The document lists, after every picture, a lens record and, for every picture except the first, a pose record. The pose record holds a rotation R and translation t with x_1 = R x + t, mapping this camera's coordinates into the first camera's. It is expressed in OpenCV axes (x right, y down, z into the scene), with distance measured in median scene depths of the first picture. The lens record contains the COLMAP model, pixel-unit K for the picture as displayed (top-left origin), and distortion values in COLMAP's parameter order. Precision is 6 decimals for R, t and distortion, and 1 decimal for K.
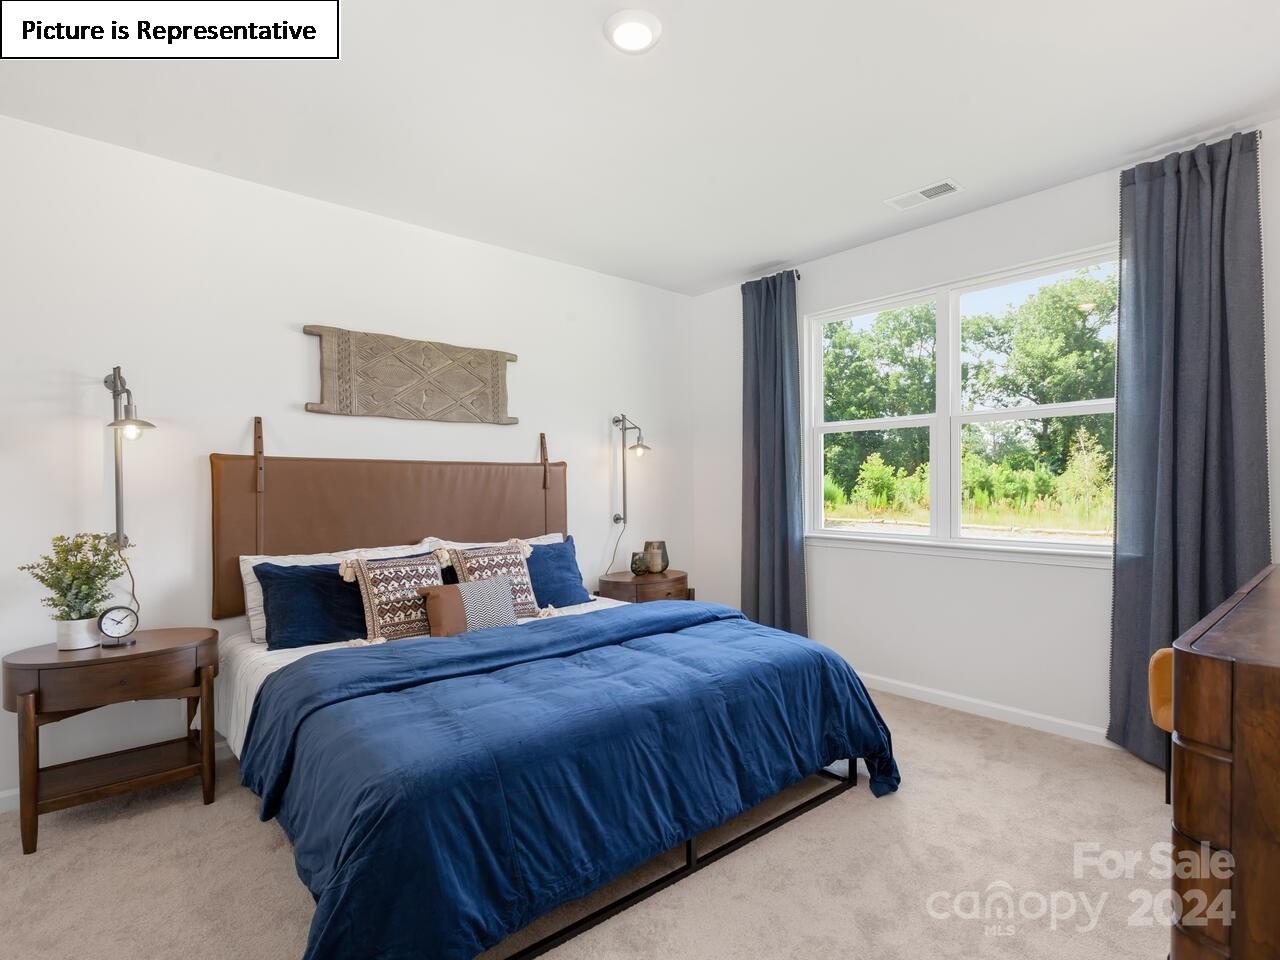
lens RADIAL K [[648.2, 0, 641.1], [0, 648.2, 483.2], [0, 0, 1]] dist [0.007096, -0.002375]
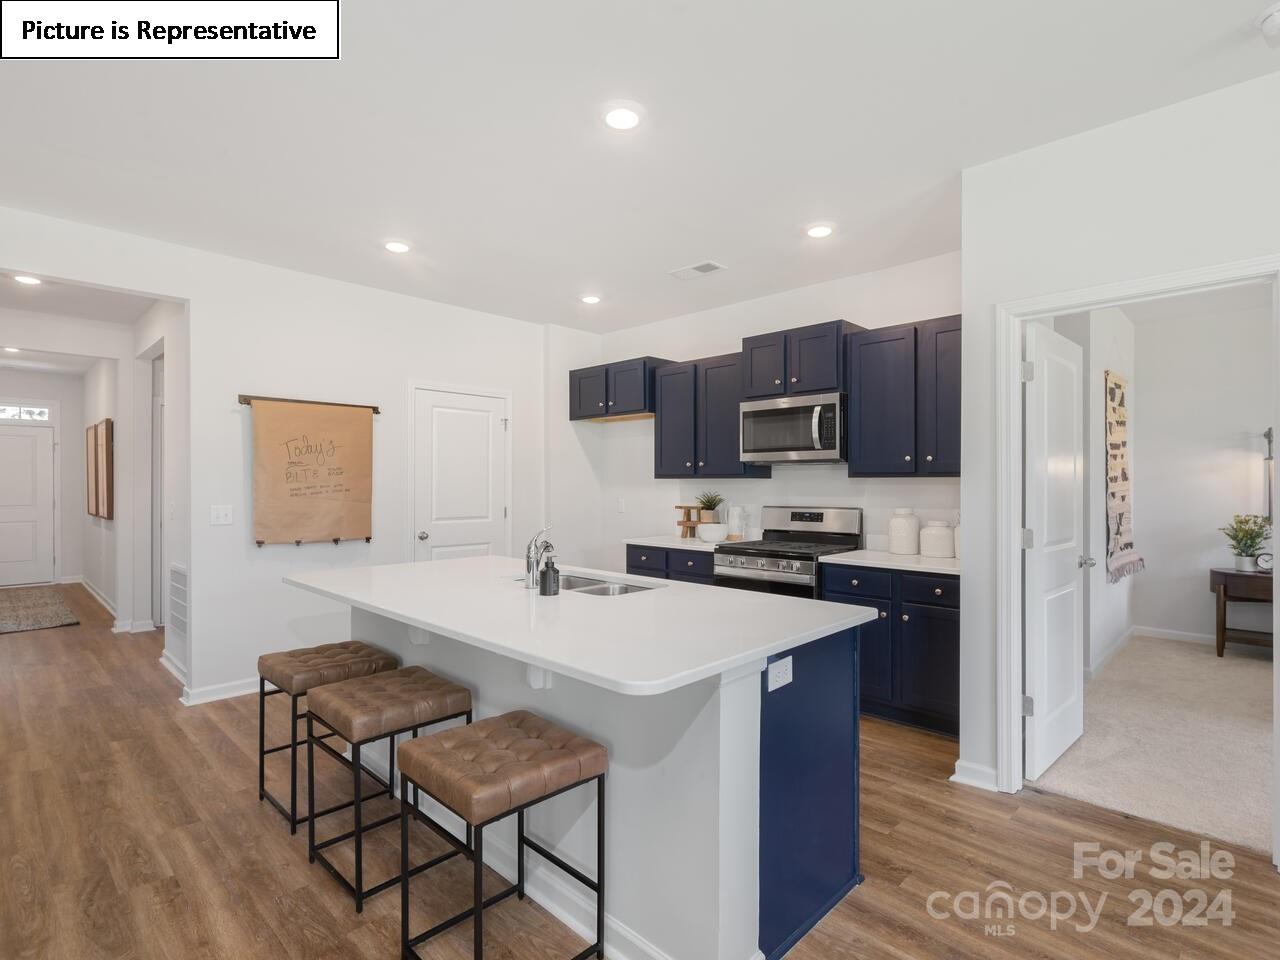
lens RADIAL K [[648.2, 0, 641.2], [0, 648.2, 481.7], [0, 0, 1]] dist [0.007096, -0.002375]
pose [[0.073296, 0.005780, -0.997294, 0.999062], [-0.011374, 0.999923, 0.004959, -0.011749], [0.997245, 0.010980, 0.073356, -1.008975]]
